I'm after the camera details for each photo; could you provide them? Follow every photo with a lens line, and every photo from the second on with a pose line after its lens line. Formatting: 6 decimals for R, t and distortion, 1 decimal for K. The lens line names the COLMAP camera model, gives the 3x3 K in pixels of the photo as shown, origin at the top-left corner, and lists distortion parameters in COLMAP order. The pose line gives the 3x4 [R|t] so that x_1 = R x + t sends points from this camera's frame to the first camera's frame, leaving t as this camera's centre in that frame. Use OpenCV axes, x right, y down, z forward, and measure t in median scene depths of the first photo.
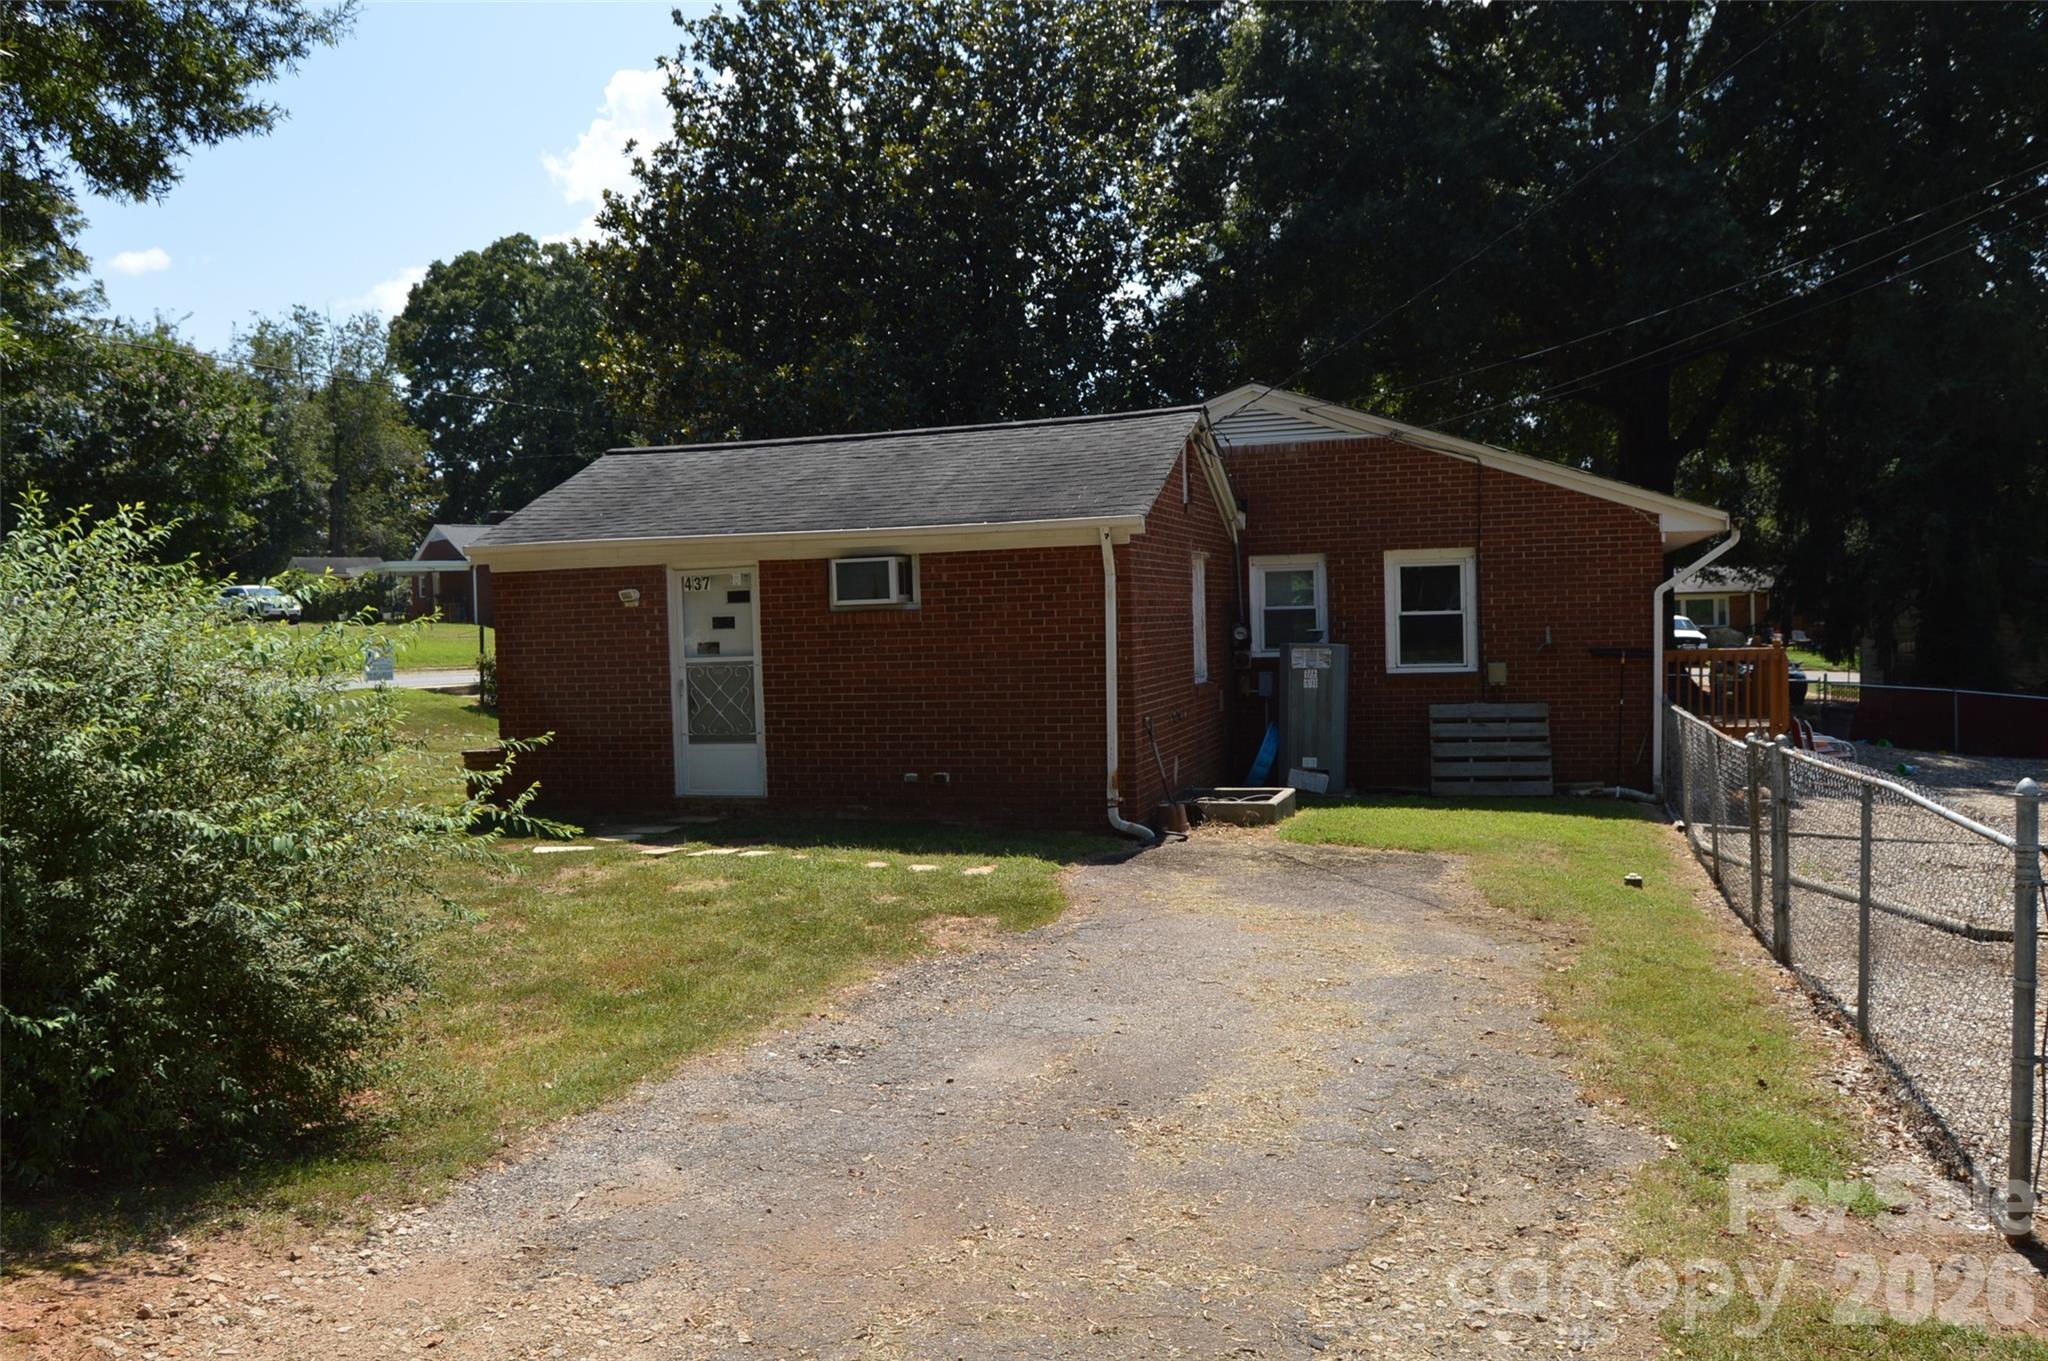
lens RADIAL K [[1622.0, 0, 1031.9], [0, 1622.0, 668.7], [0, 0, 1]] dist [-0.097809, 0.051670]
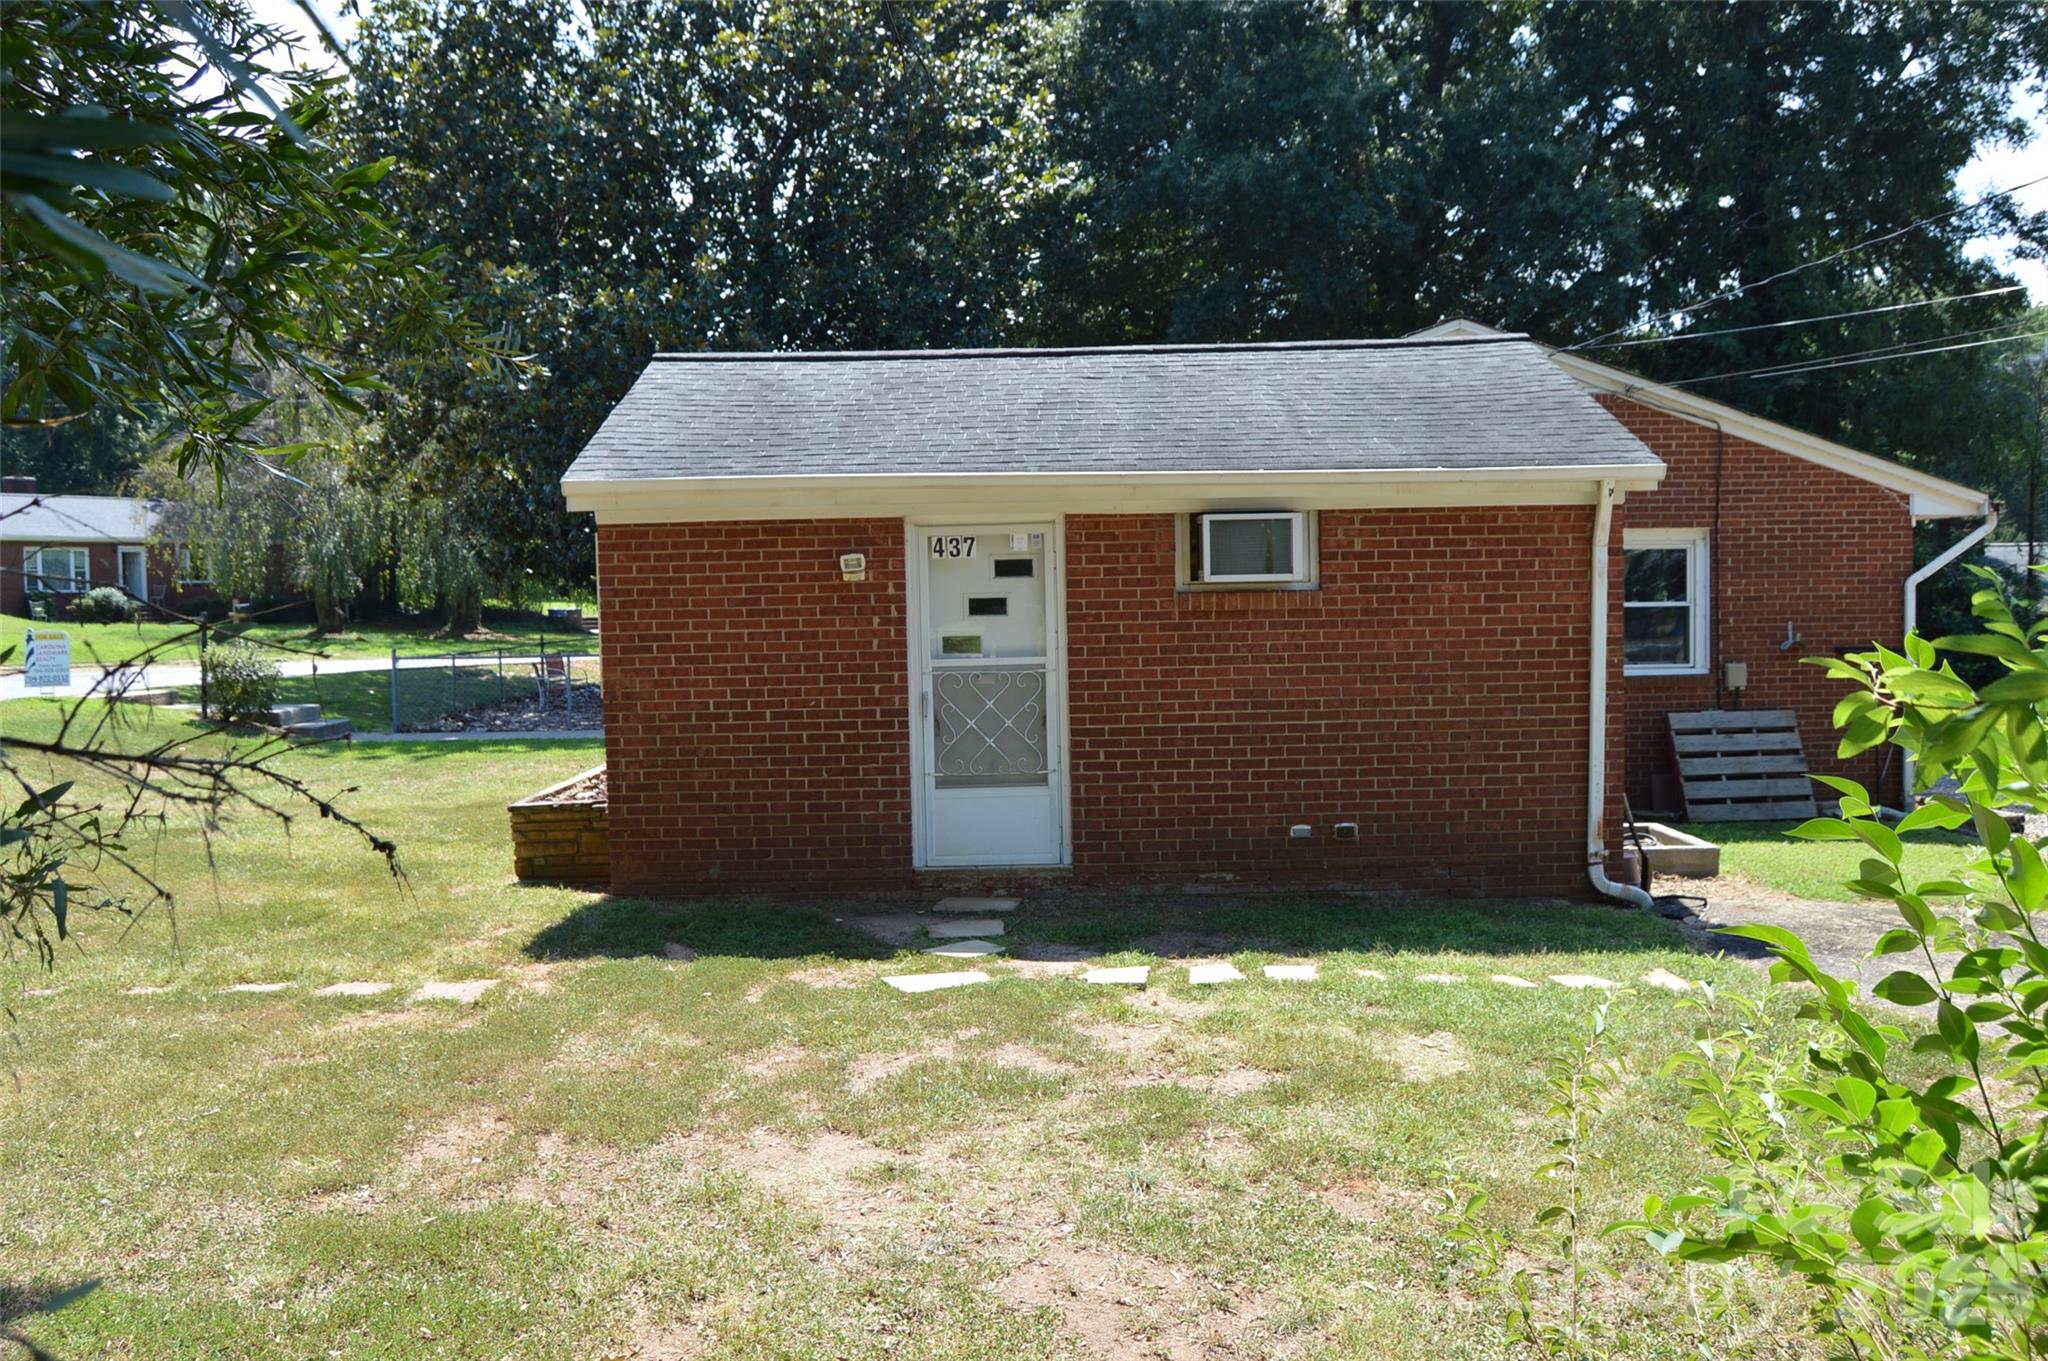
lens RADIAL K [[1622.0, 0, 1031.9], [0, 1622.0, 668.7], [0, 0, 1]] dist [-0.097809, 0.051670]
pose [[0.954120, -0.002445, 0.299414, -0.374615], [0.001446, 0.999993, 0.003559, -0.005116], [-0.299421, -0.002963, 0.954117, 0.354293]]
